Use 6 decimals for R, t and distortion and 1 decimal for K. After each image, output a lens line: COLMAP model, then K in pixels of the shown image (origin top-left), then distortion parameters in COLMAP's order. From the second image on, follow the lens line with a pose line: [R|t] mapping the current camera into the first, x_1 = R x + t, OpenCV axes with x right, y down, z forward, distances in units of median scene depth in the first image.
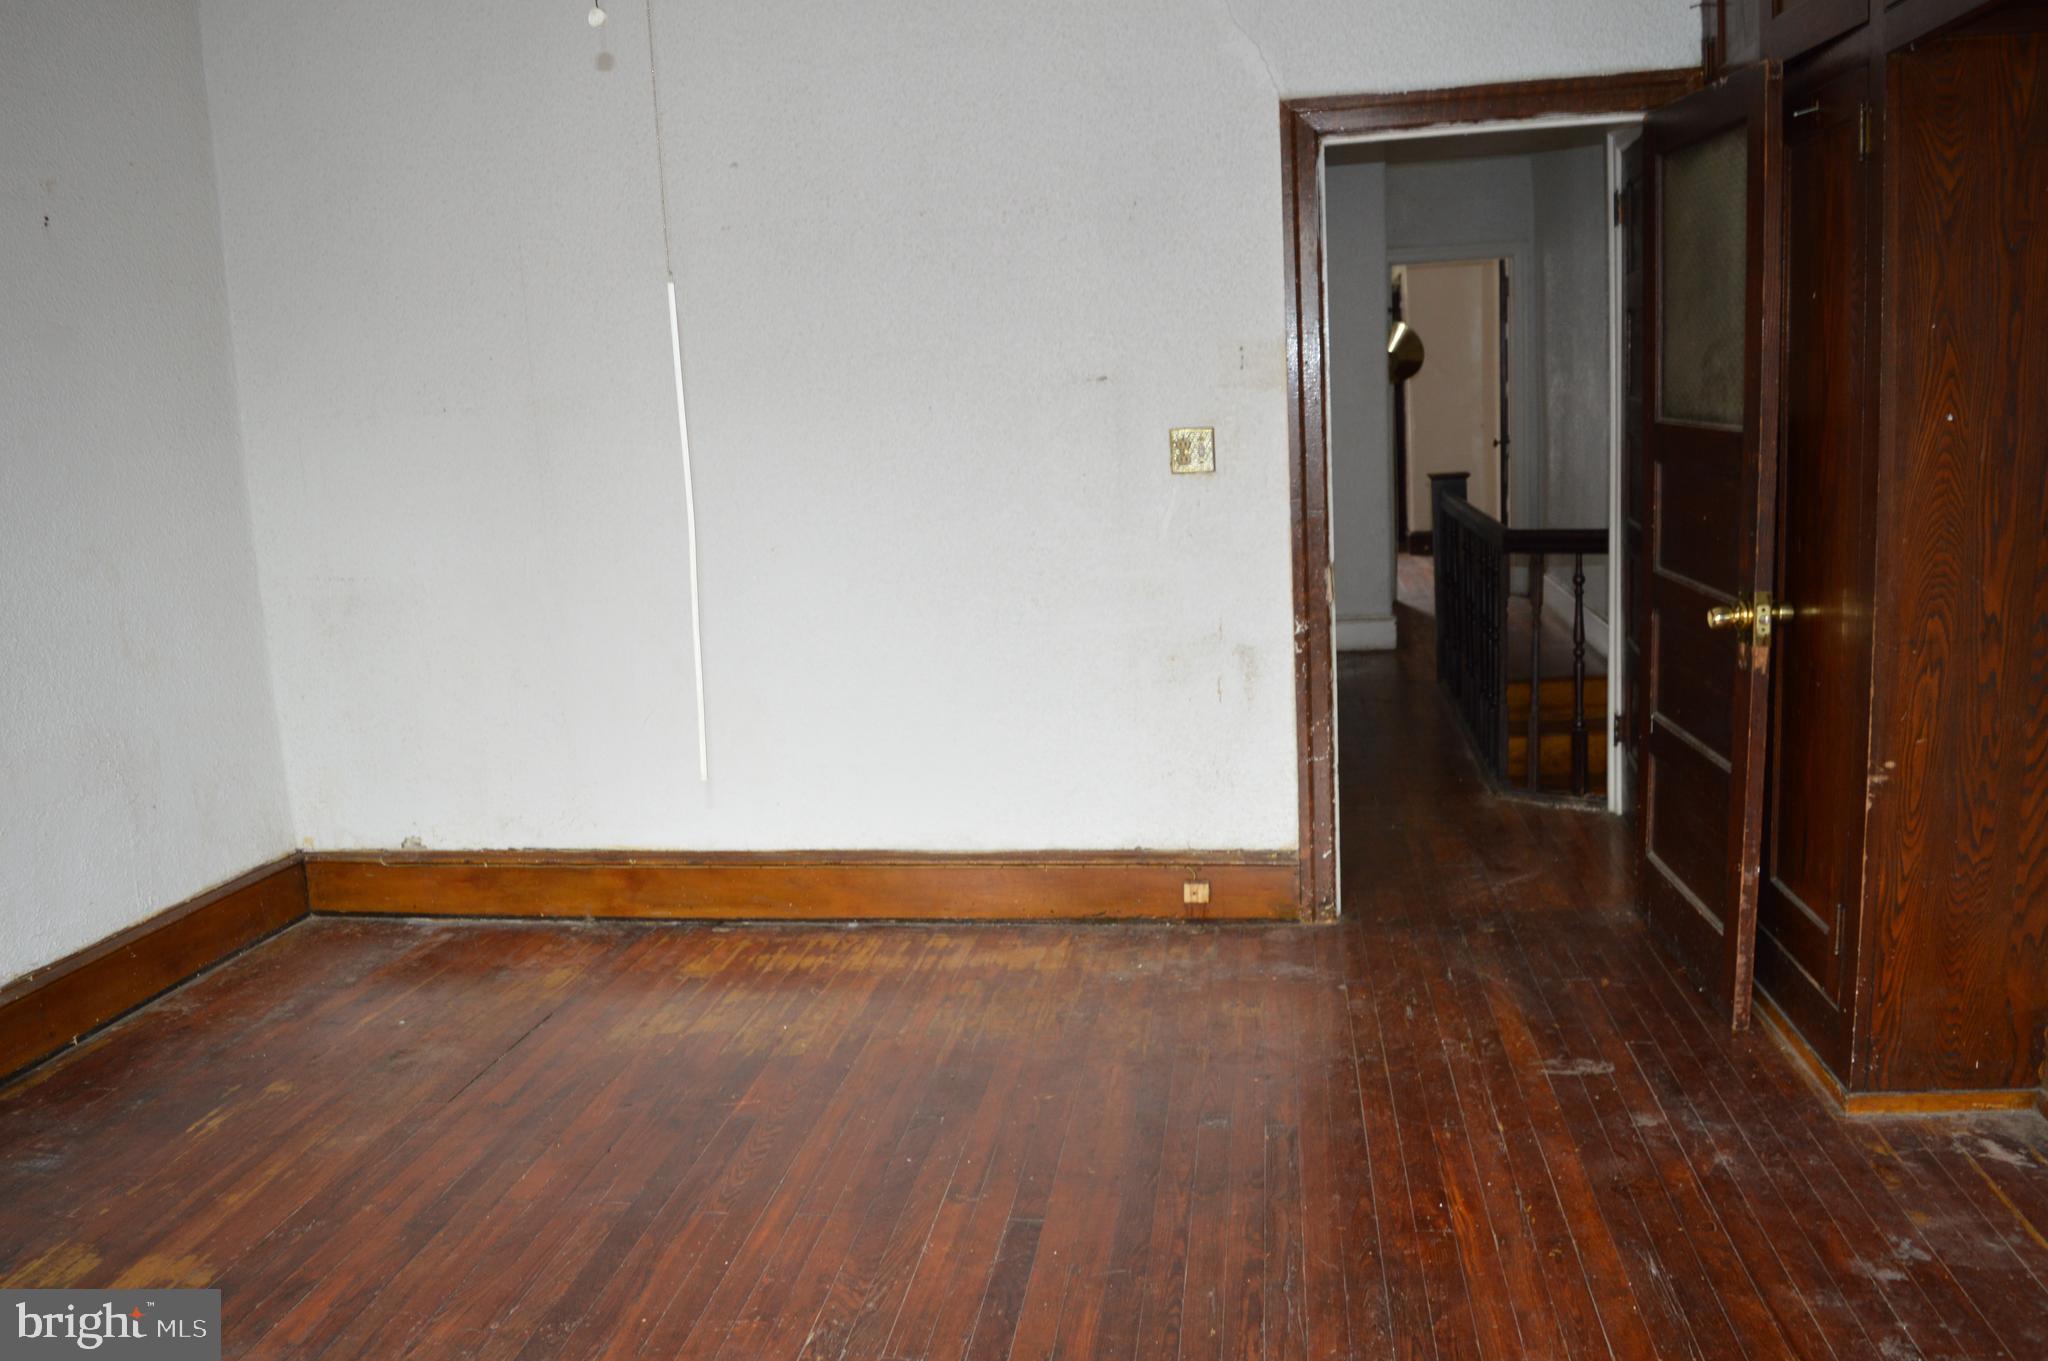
lens RADIAL K [[1627.7, 0, 1028.9], [0, 1627.7, 688.2], [0, 0, 1]] dist [-0.097293, 0.022270]
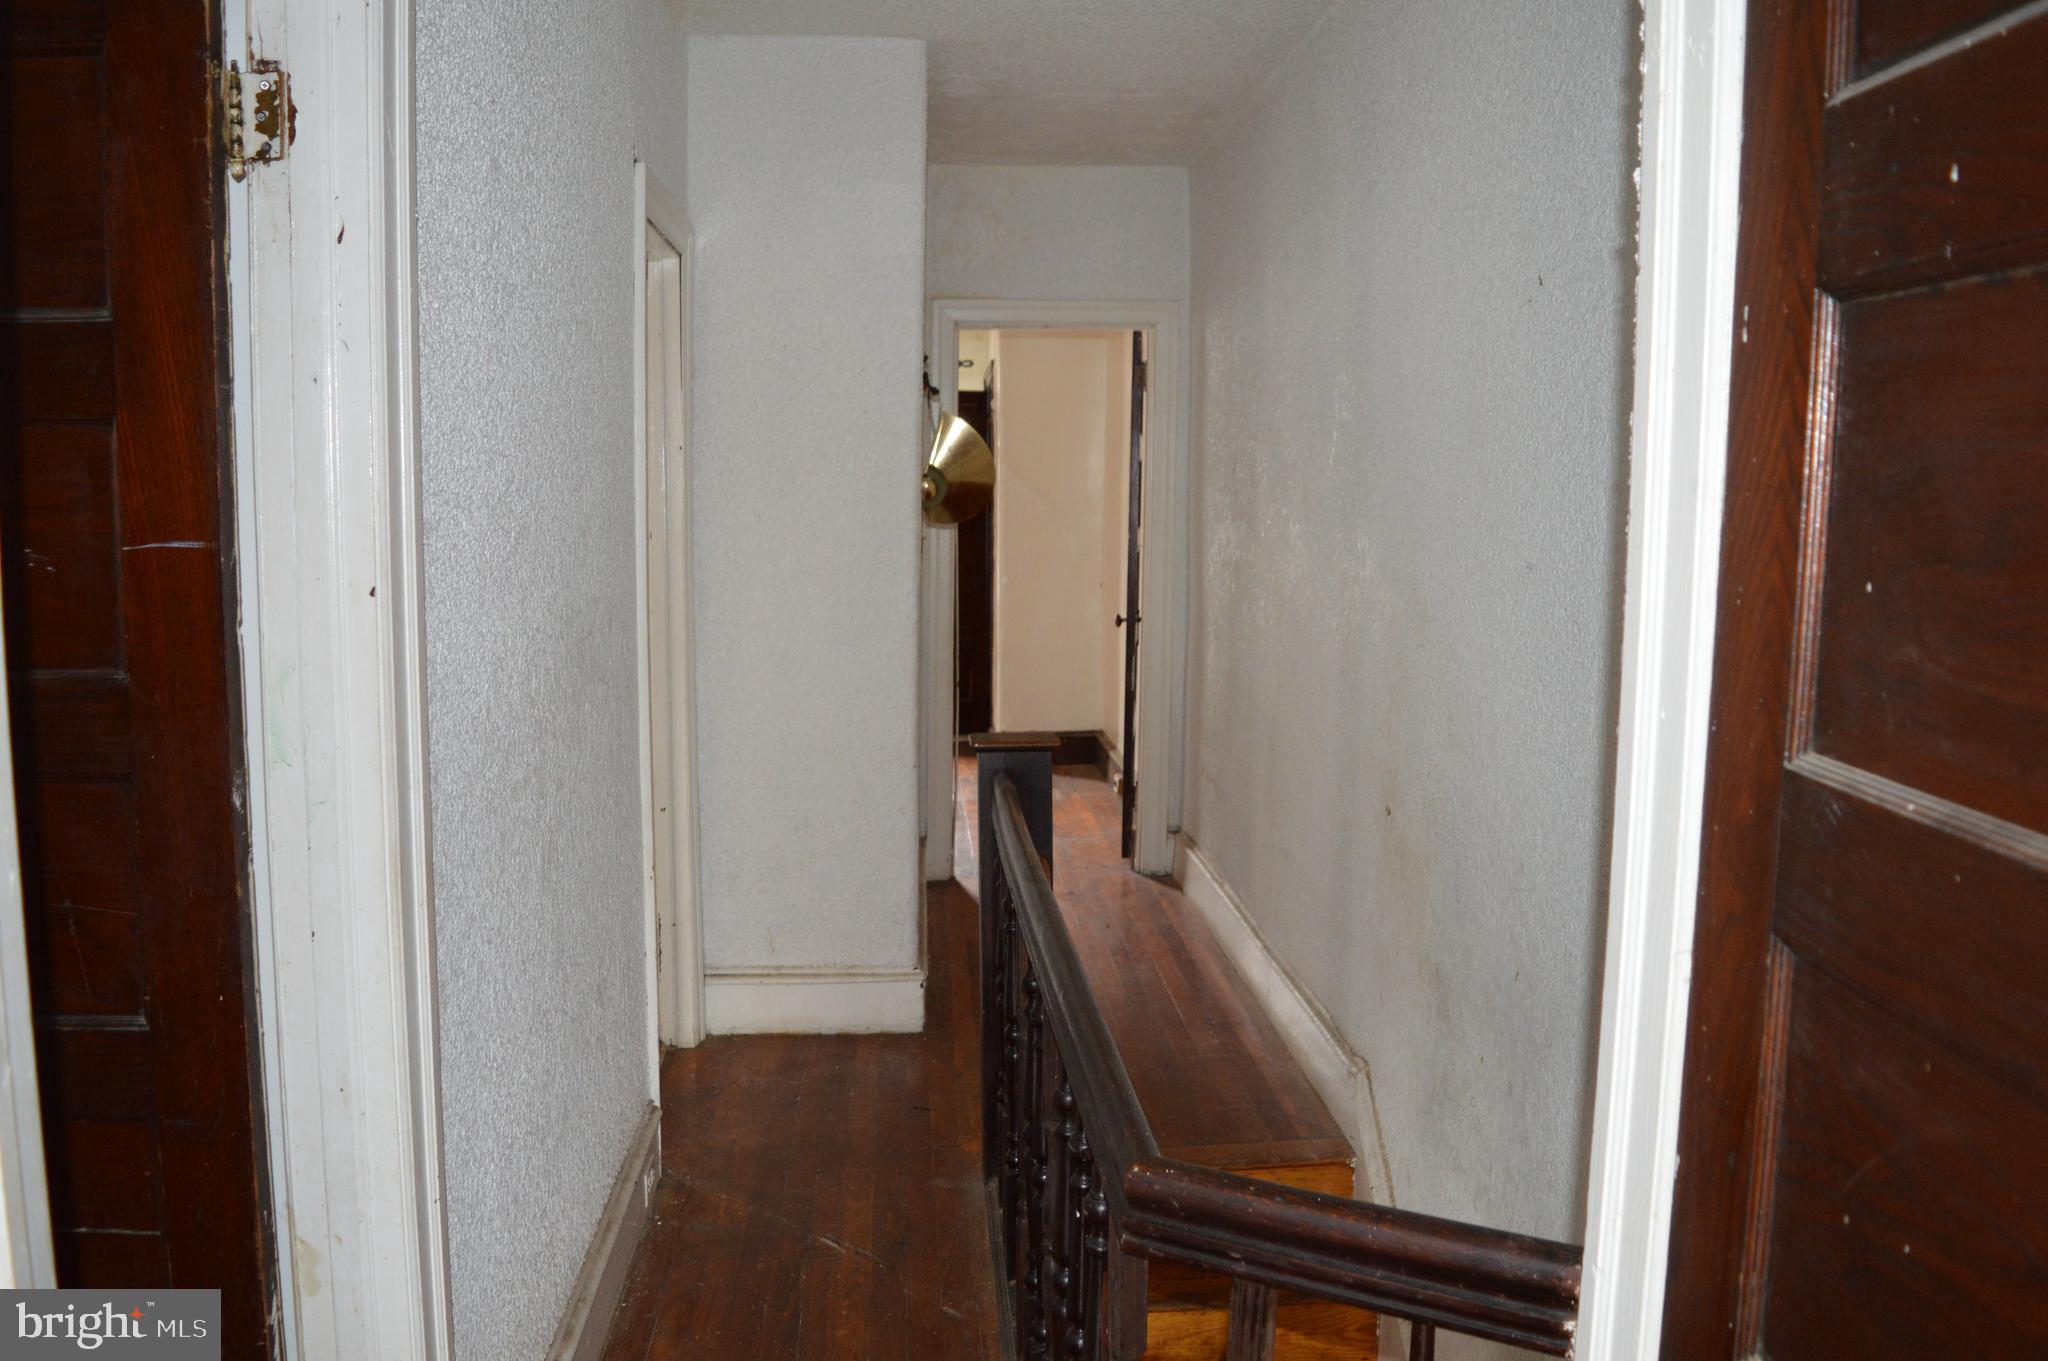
lens RADIAL K [[1627.7, 0, 1023.8], [0, 1627.7, 677.9], [0, 0, 1]] dist [-0.097293, 0.022270]
pose [[0.974535, 0.040522, 0.220544, 0.122941], [-0.024139, 0.996779, -0.076481, -0.087515], [-0.222933, 0.069210, 0.972374, 0.421578]]
